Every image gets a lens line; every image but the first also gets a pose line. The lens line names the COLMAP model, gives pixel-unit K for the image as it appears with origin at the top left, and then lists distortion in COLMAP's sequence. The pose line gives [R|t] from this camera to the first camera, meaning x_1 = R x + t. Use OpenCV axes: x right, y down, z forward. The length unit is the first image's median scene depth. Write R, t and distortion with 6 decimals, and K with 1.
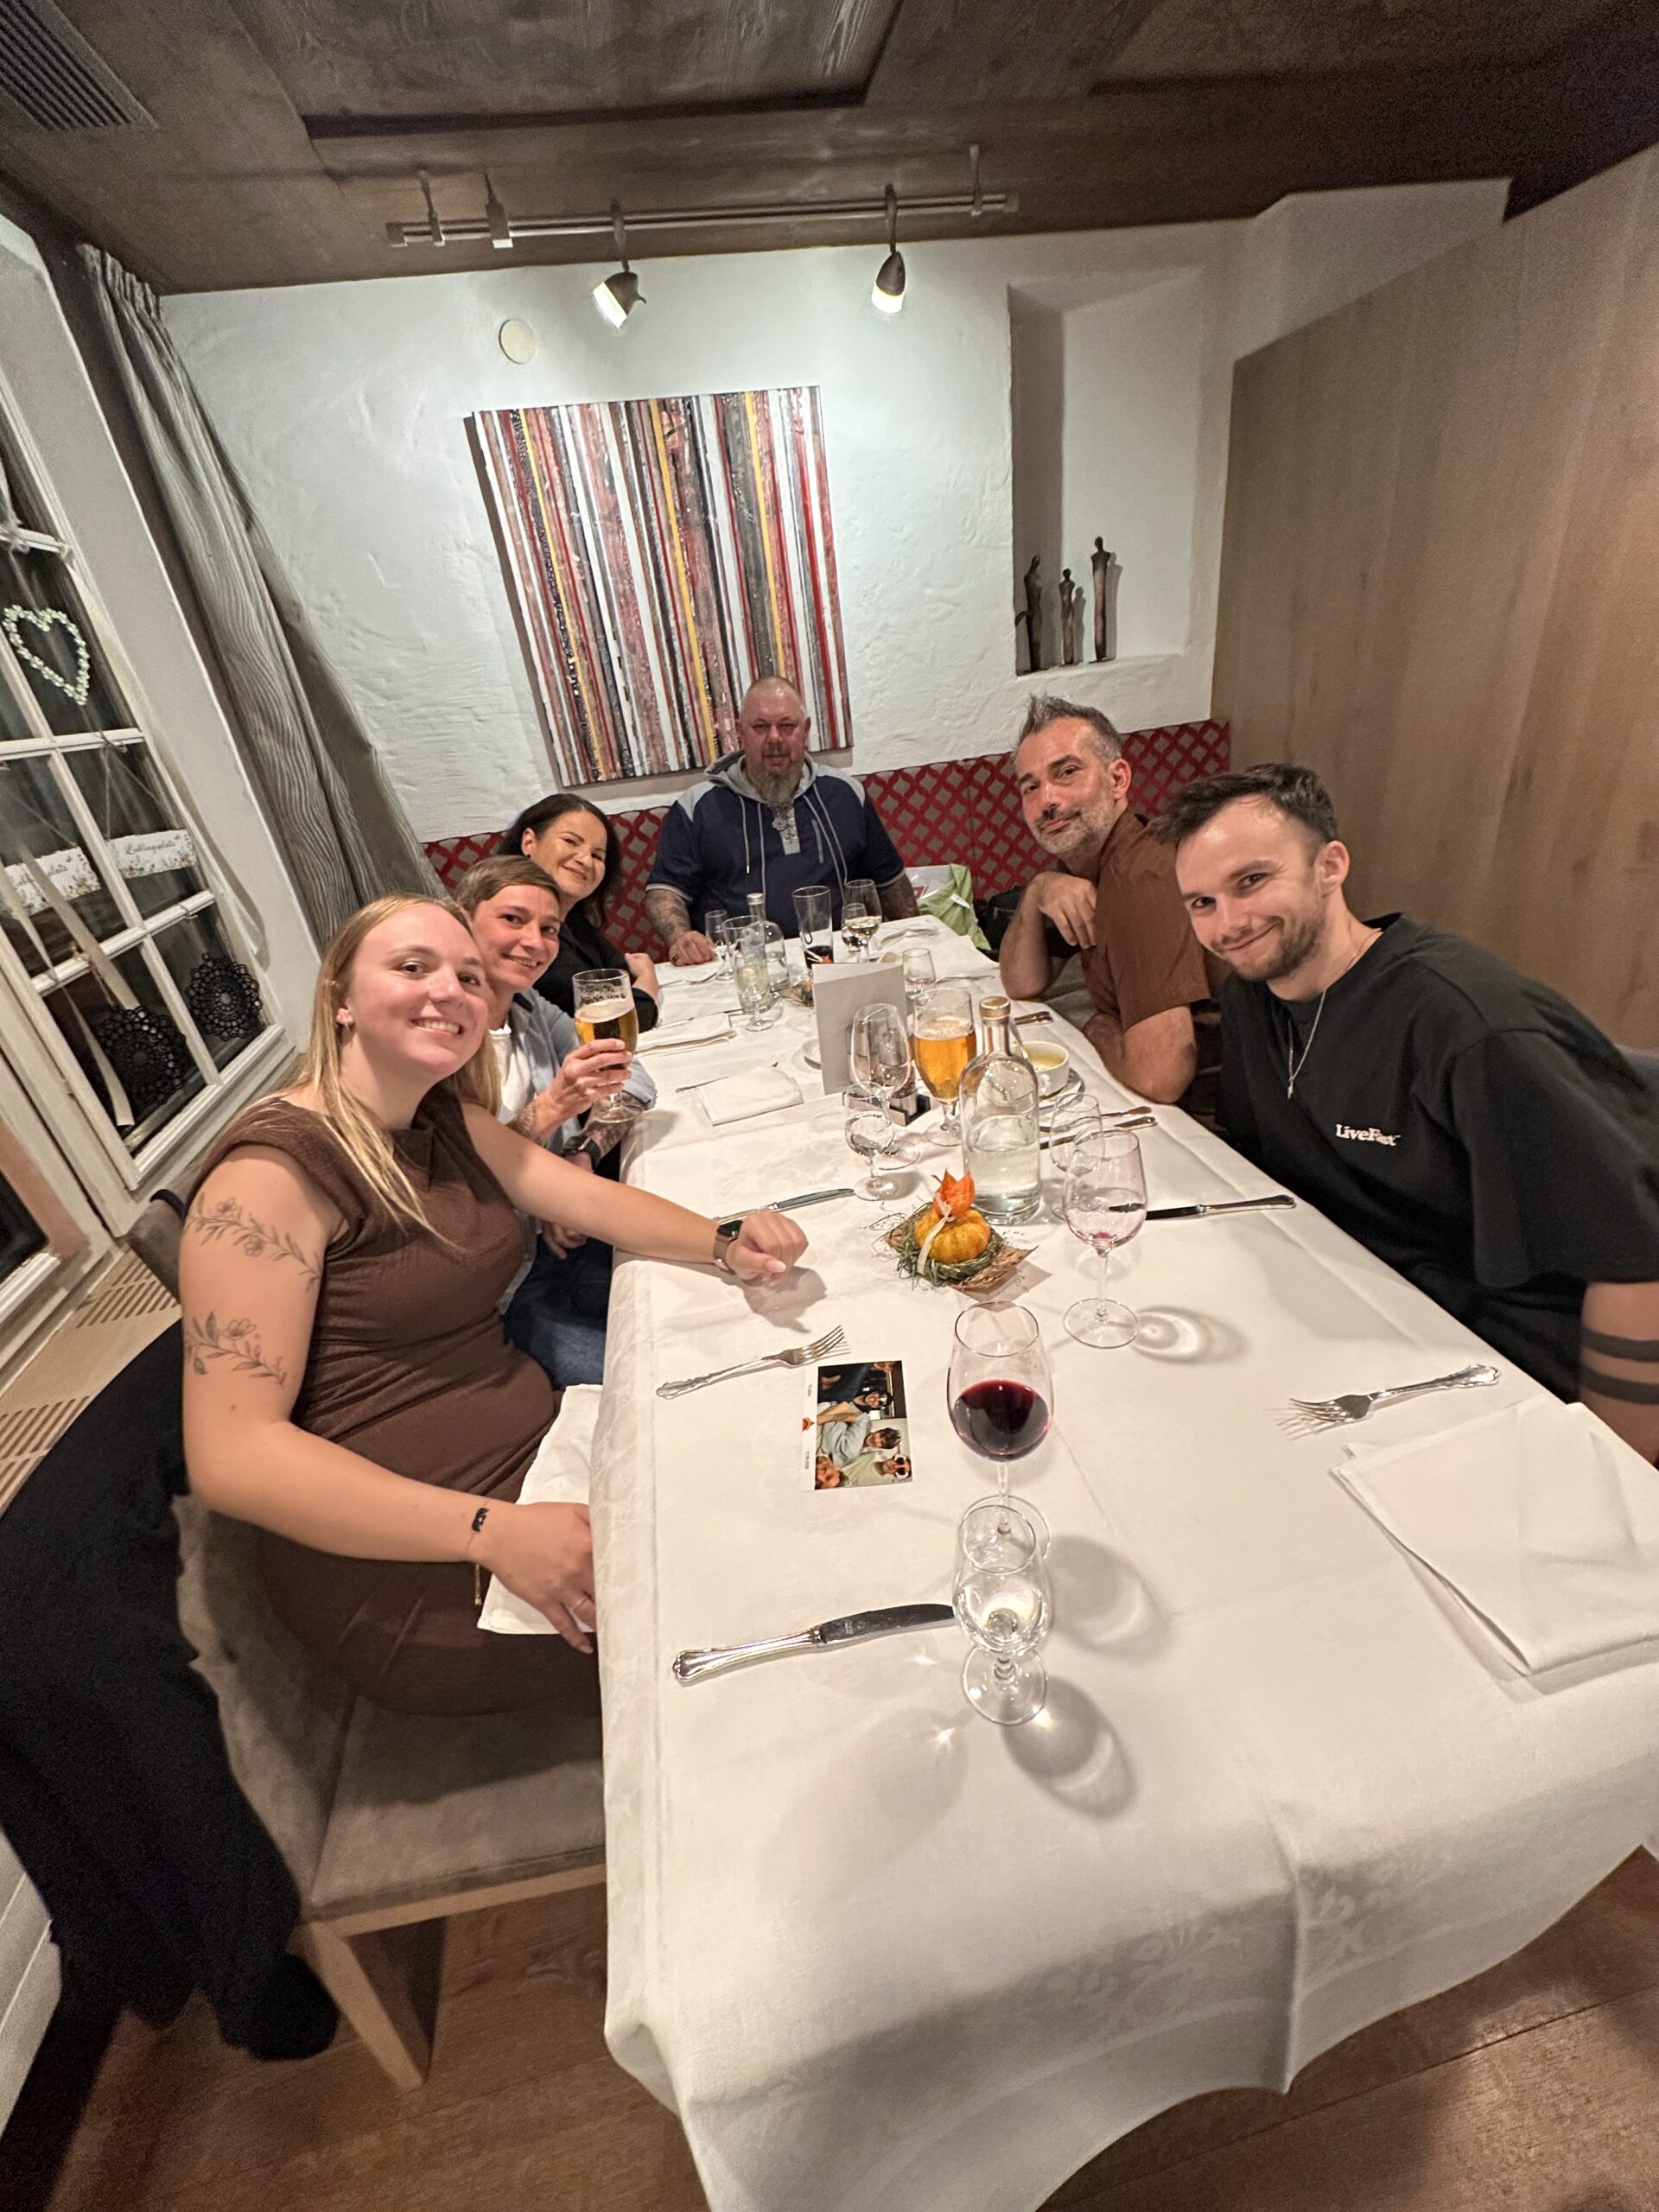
lens RADIAL K [[887.0, 0, 835.3], [0, 887.0, 1111.6], [0, 0, 1]] dist [-0.001745, 0.000049]
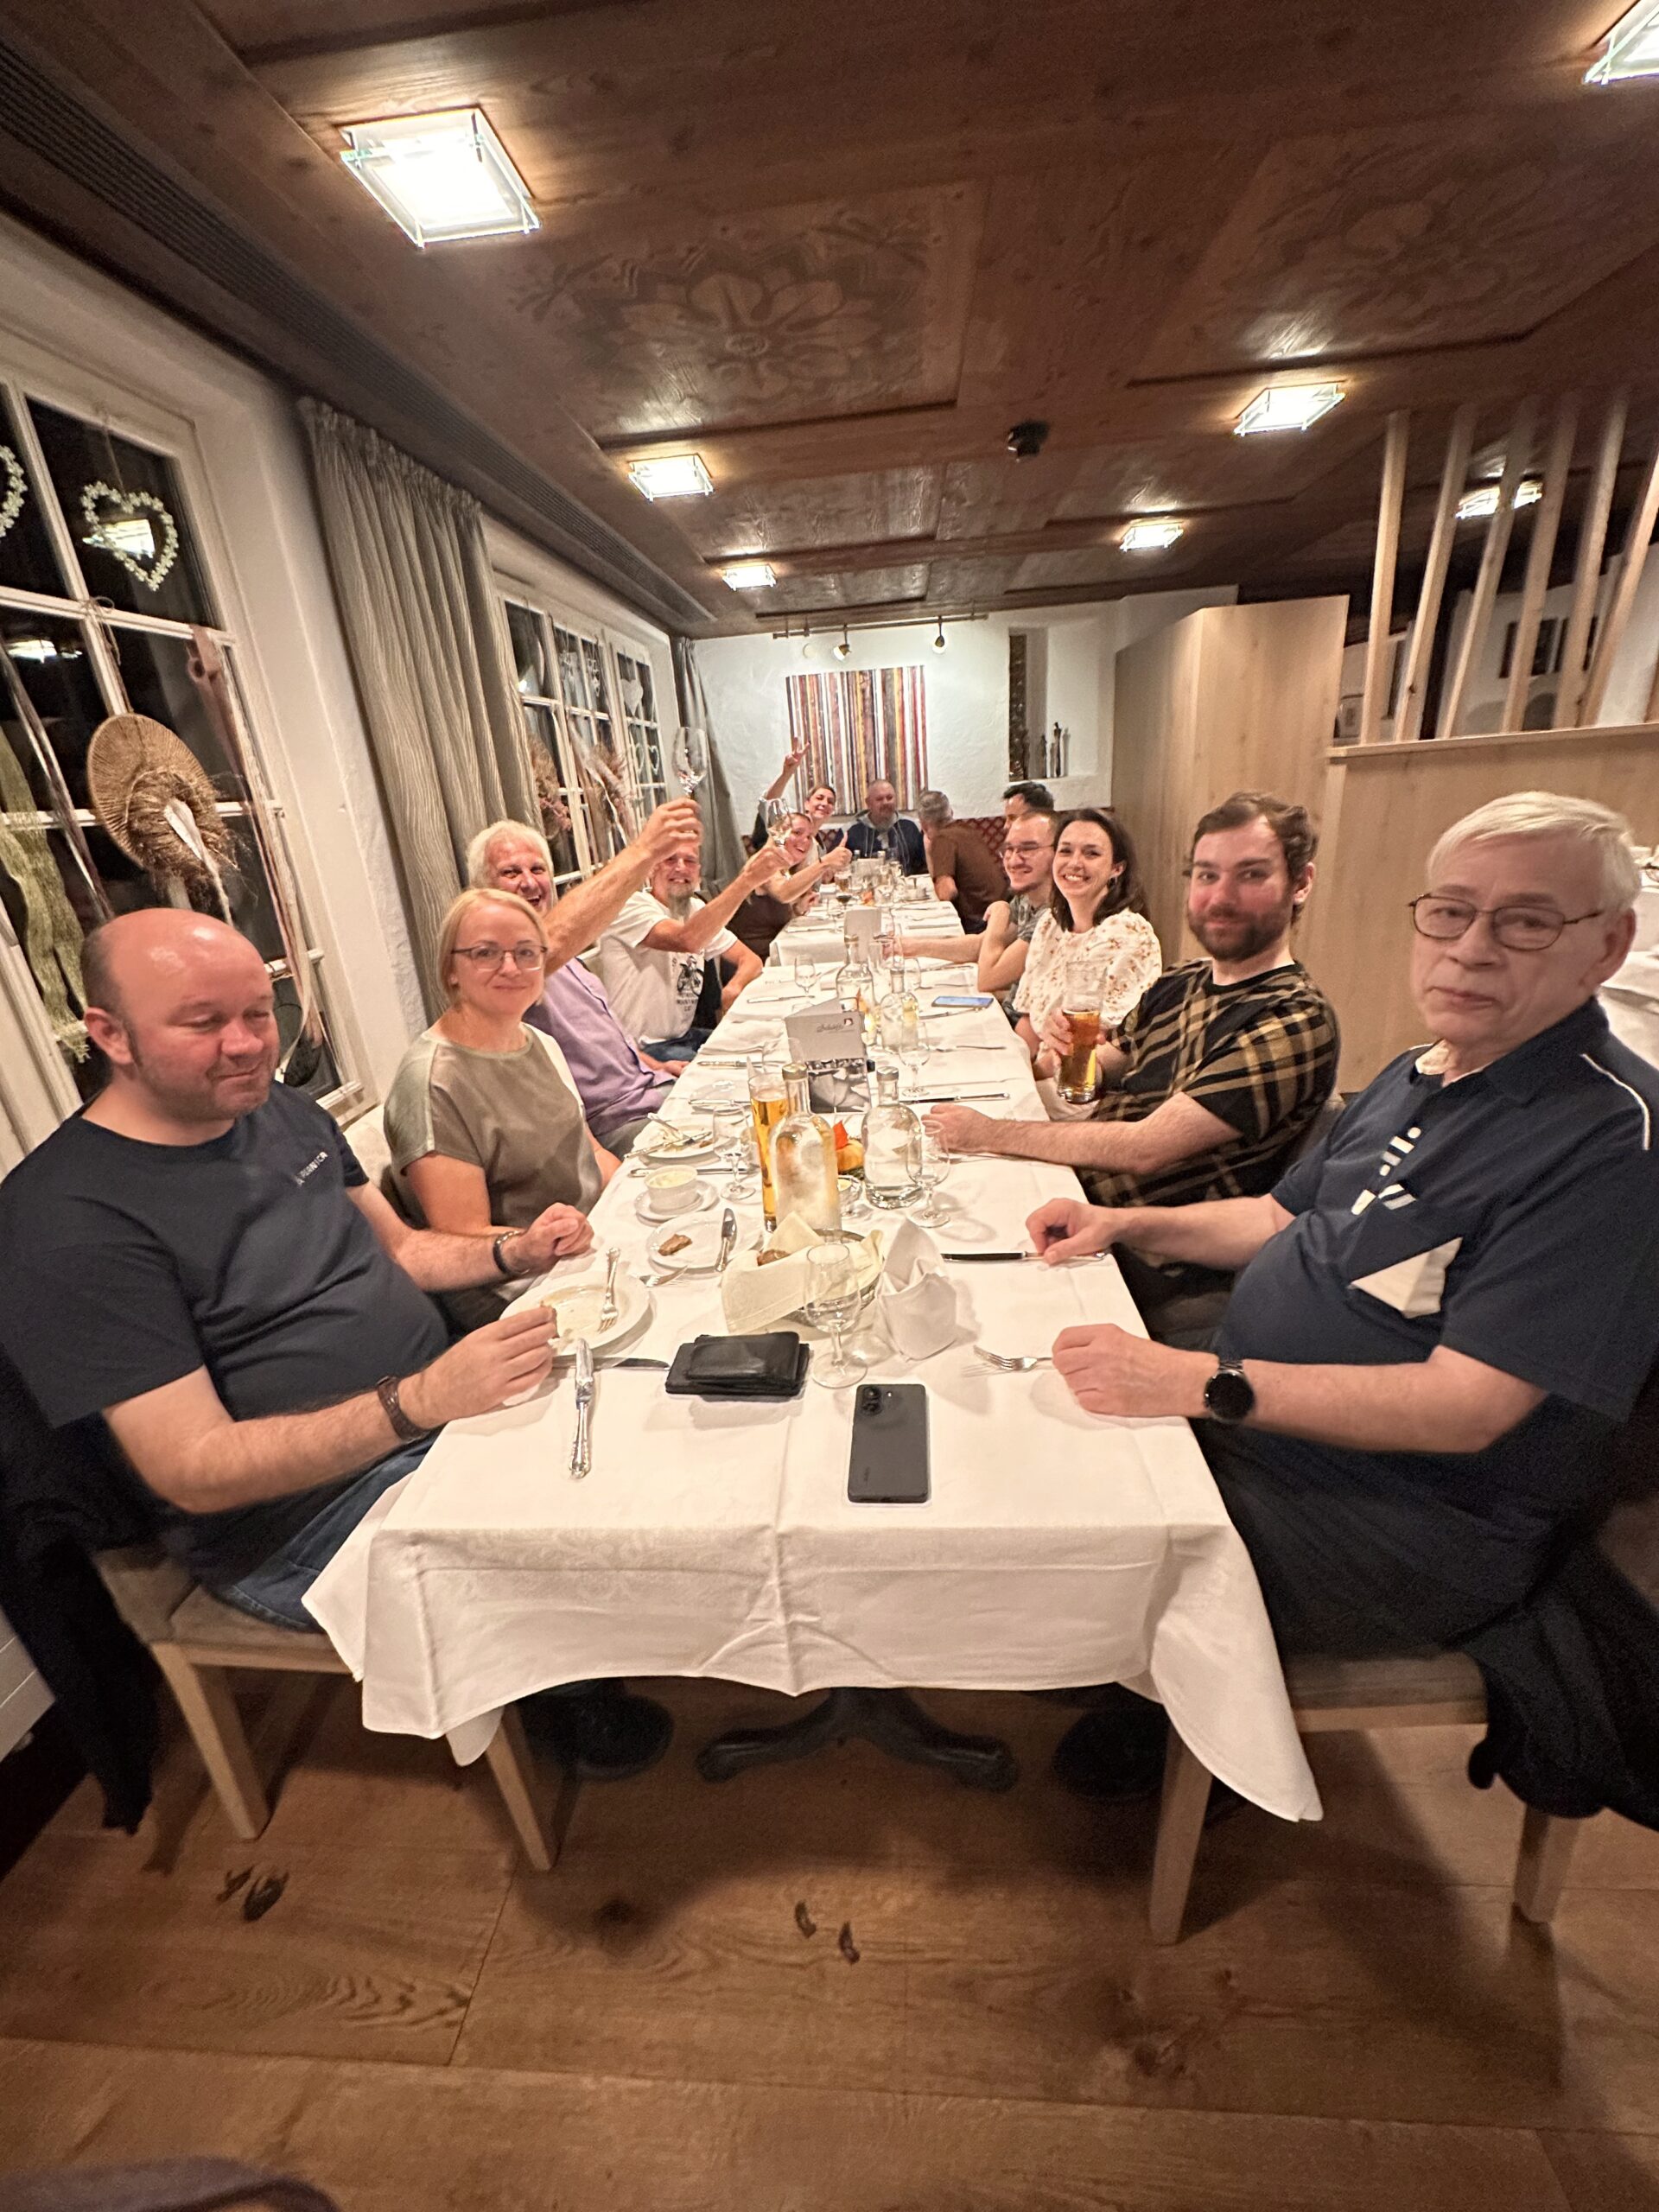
lens RADIAL K [[887.0, 0, 832.8], [0, 887.0, 1095.5], [0, 0, 1]] dist [-0.001745, 0.000049]
pose [[0.955841, 0.149270, -0.253154, 0.533103], [-0.166375, 0.984921, -0.047437, 0.511567], [0.242255, 0.087461, 0.966262, -1.320934]]
